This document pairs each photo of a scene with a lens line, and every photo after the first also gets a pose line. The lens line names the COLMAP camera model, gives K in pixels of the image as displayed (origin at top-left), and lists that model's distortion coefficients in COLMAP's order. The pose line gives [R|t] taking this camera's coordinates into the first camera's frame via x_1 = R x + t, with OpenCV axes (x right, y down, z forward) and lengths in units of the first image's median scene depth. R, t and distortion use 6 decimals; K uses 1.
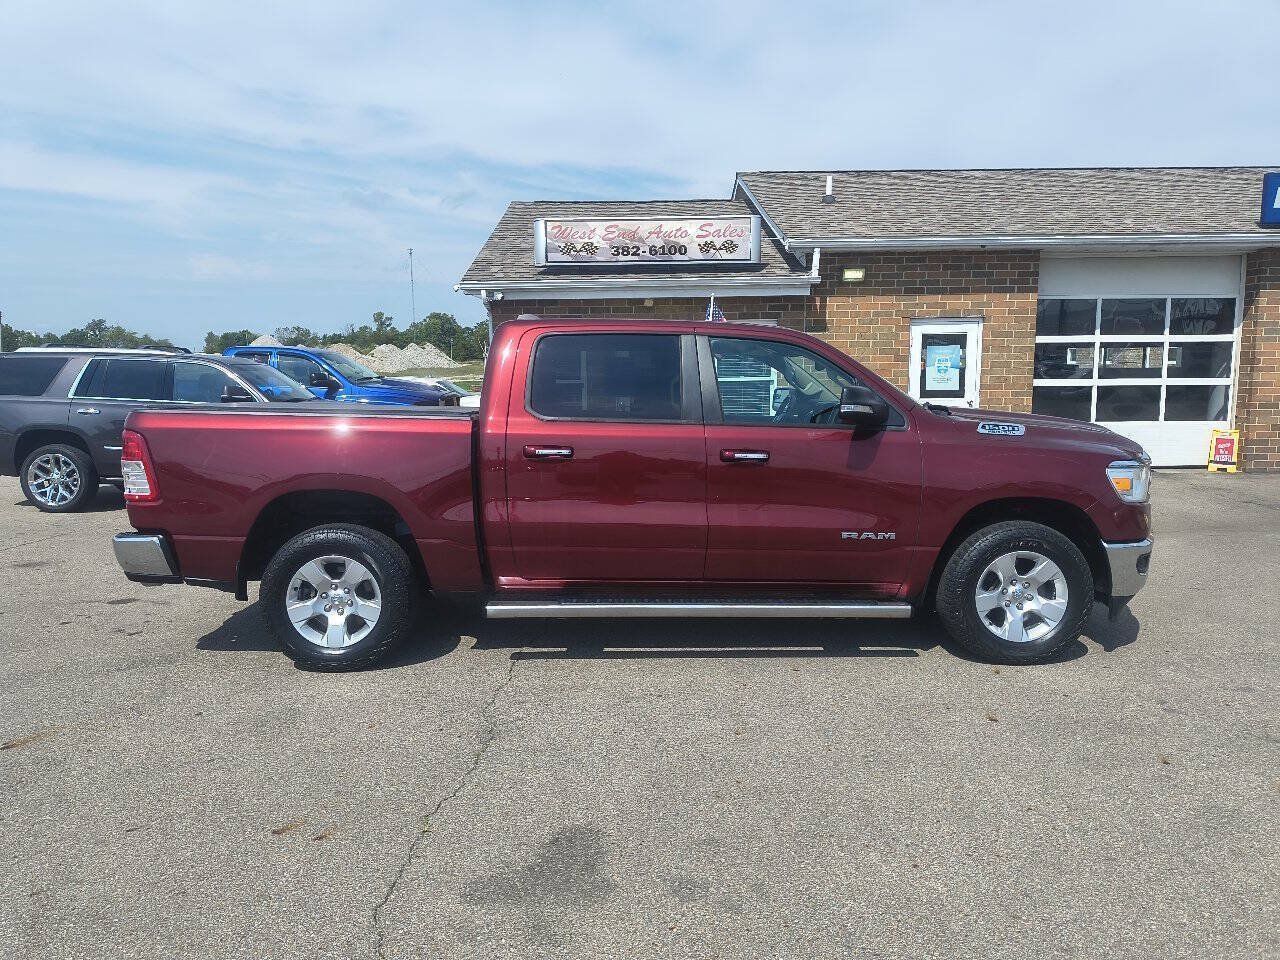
lens RADIAL K [[927.4, 0, 643.3], [0, 927.4, 485.0], [0, 0, 1]] dist [0.095132, -0.150467]
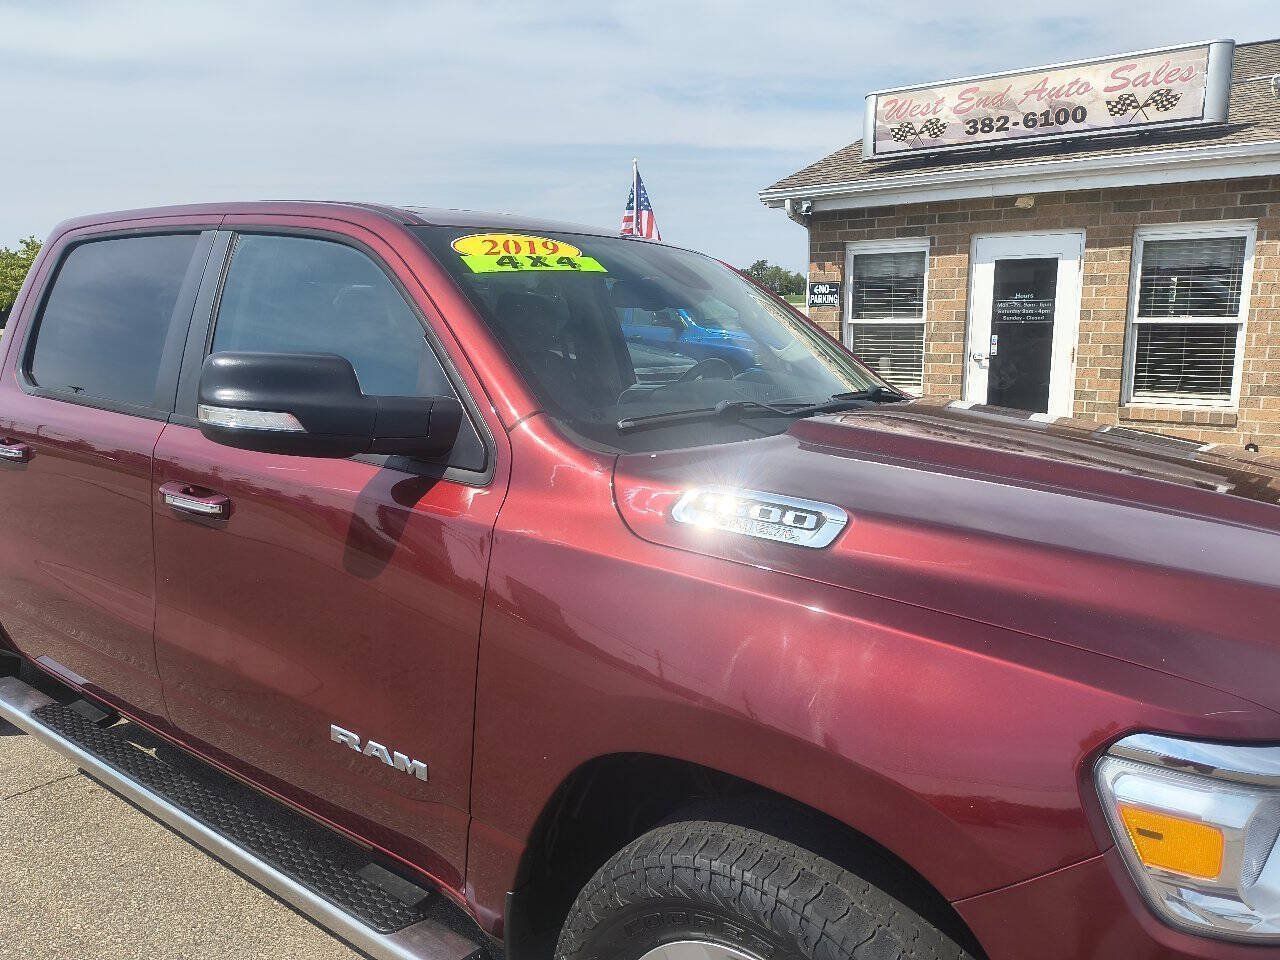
lens RADIAL K [[939.4, 0, 640.0], [0, 939.4, 480.0], [0, 0, 1]] dist [0.024095, -0.038296]
pose [[0.791369, 0.114876, -0.600448, 0.218752], [-0.078269, 0.993142, 0.086850, -0.038724], [0.606307, -0.021734, 0.794933, 0.308948]]
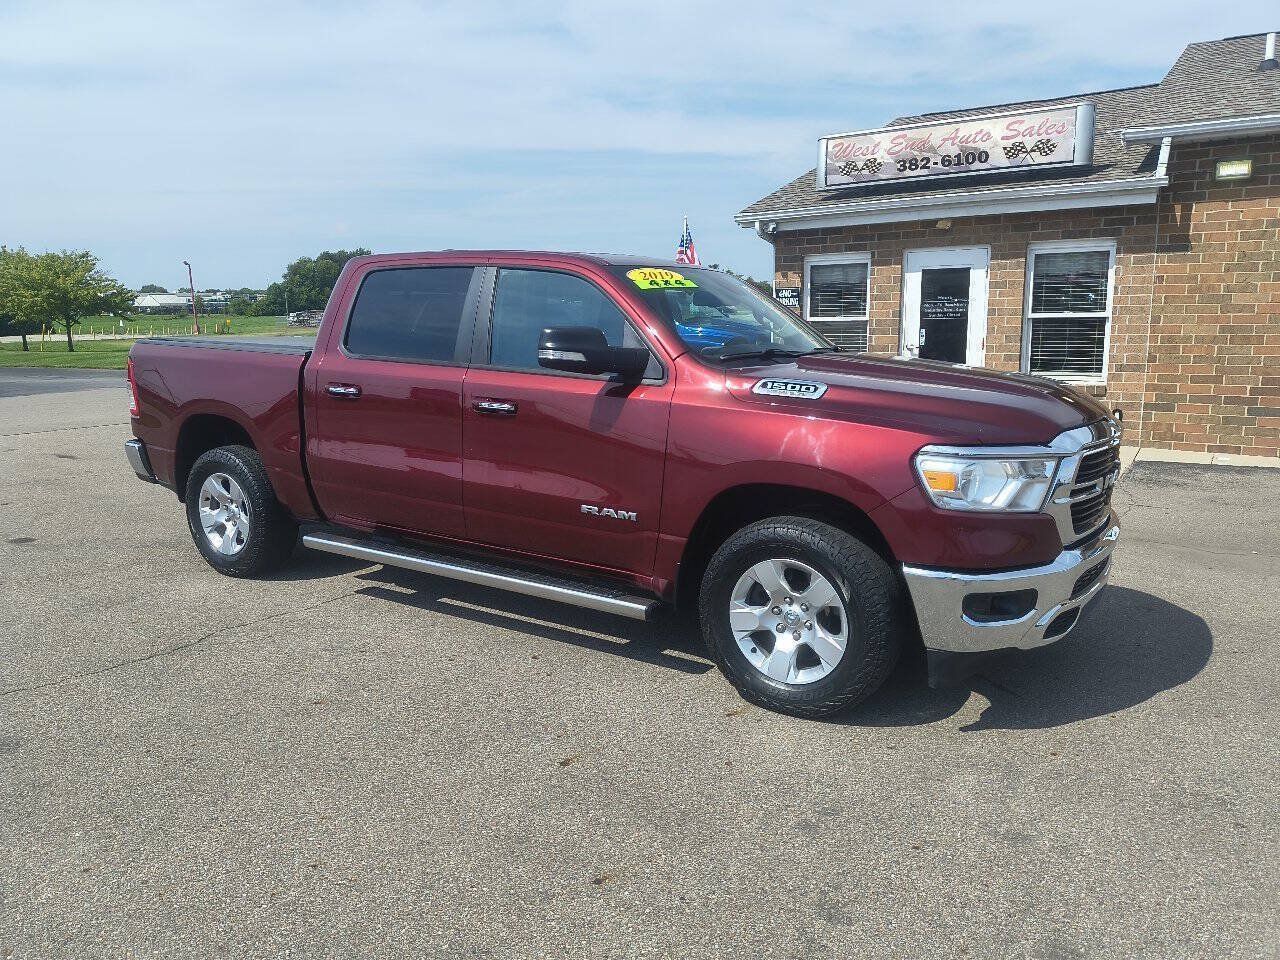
lens RADIAL K [[936.7, 0, 632.2], [0, 936.7, 482.0], [0, 0, 1]] dist [0.035717, -0.045467]
pose [[0.816391, 0.101028, -0.568593, 0.289989], [-0.066193, 0.994460, 0.081655, -0.016108], [0.573693, -0.029025, 0.818556, 0.140565]]
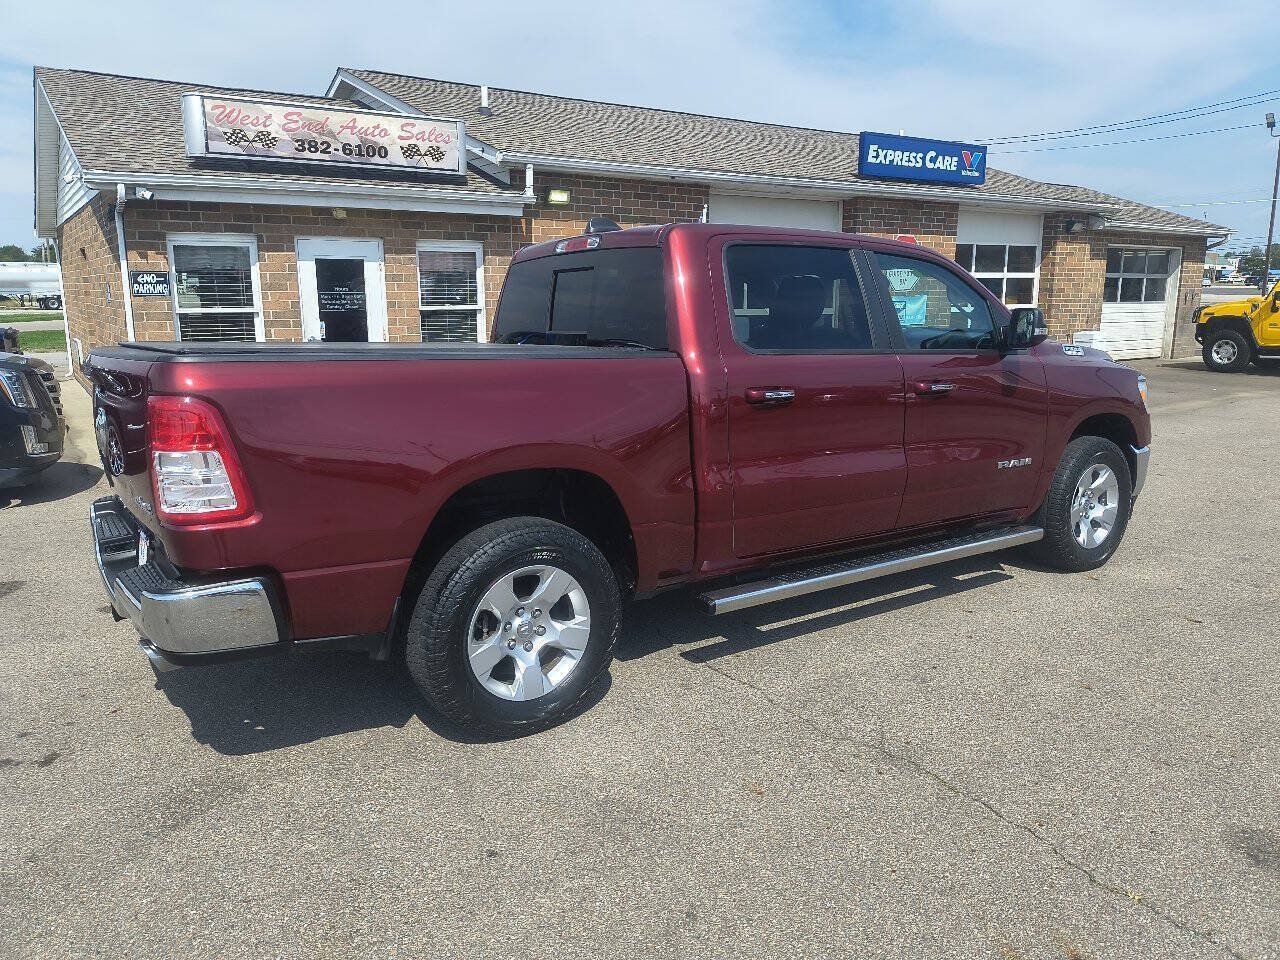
lens RADIAL K [[925.7, 0, 648.4], [0, 925.7, 478.8], [0, 0, 1]] dist [0.061326, -0.102290]
pose [[0.831005, -0.101260, 0.546970, -0.248277], [0.065951, 0.994292, 0.083874, -0.014940], [-0.552341, -0.033626, 0.832940, 0.160498]]
